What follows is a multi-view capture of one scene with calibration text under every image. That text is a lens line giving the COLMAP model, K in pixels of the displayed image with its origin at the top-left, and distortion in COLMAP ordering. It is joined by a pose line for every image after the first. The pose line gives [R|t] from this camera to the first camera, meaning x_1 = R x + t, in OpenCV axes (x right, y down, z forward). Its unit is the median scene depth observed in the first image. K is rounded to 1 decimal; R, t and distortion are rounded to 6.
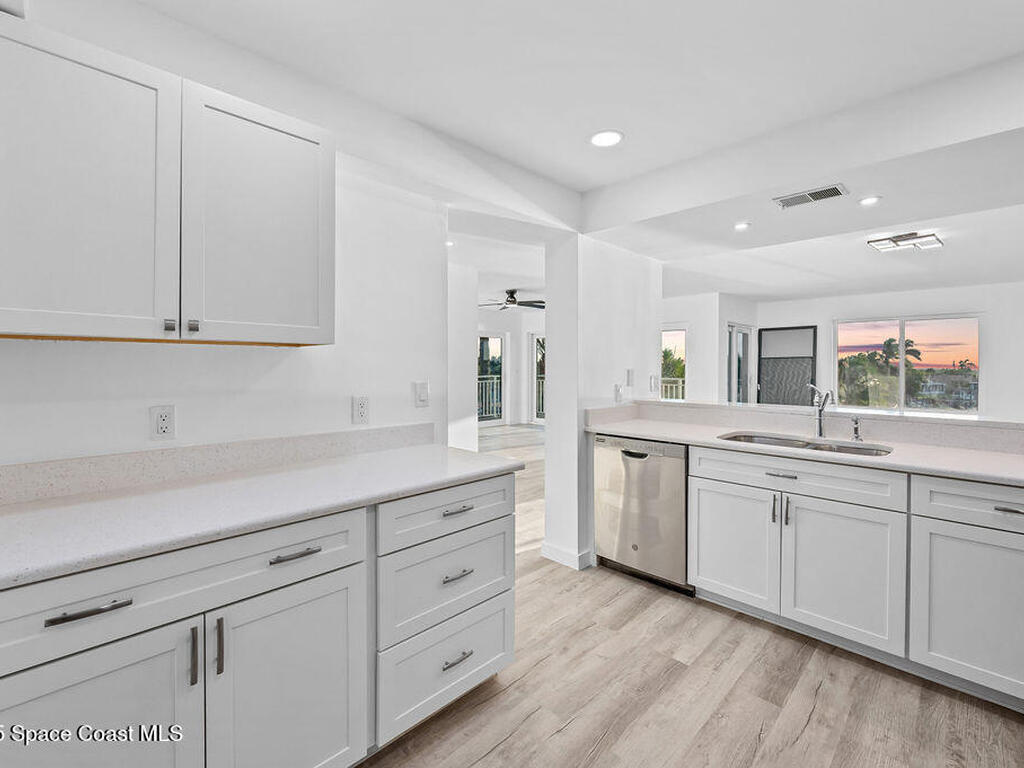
lens RADIAL K [[461.9, 0, 508.5], [0, 461.9, 376.5], [0, 0, 1]] dist [-0.000327, -0.000163]
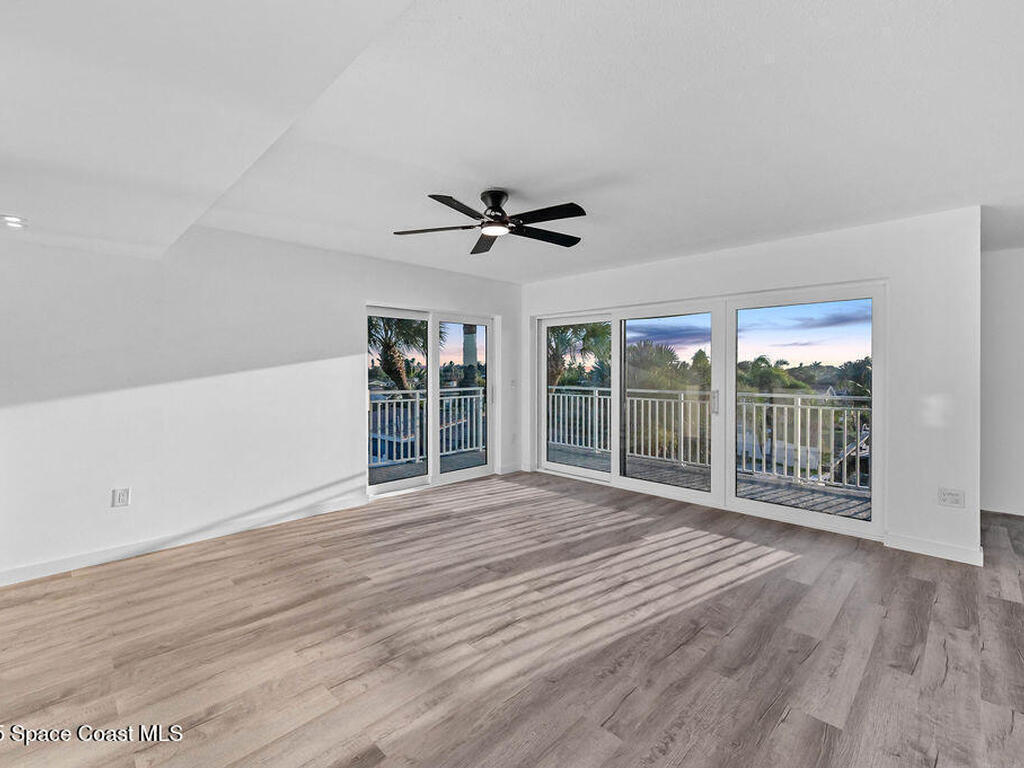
lens RADIAL K [[461.9, 0, 508.5], [0, 461.9, 376.5], [0, 0, 1]] dist [-0.000327, -0.000163]
pose [[0.999998, -0.001881, -0.000541, 0.012555], [0.001876, 0.999945, -0.010272, -0.013369], [0.000560, 0.010271, 0.999947, 0.420100]]
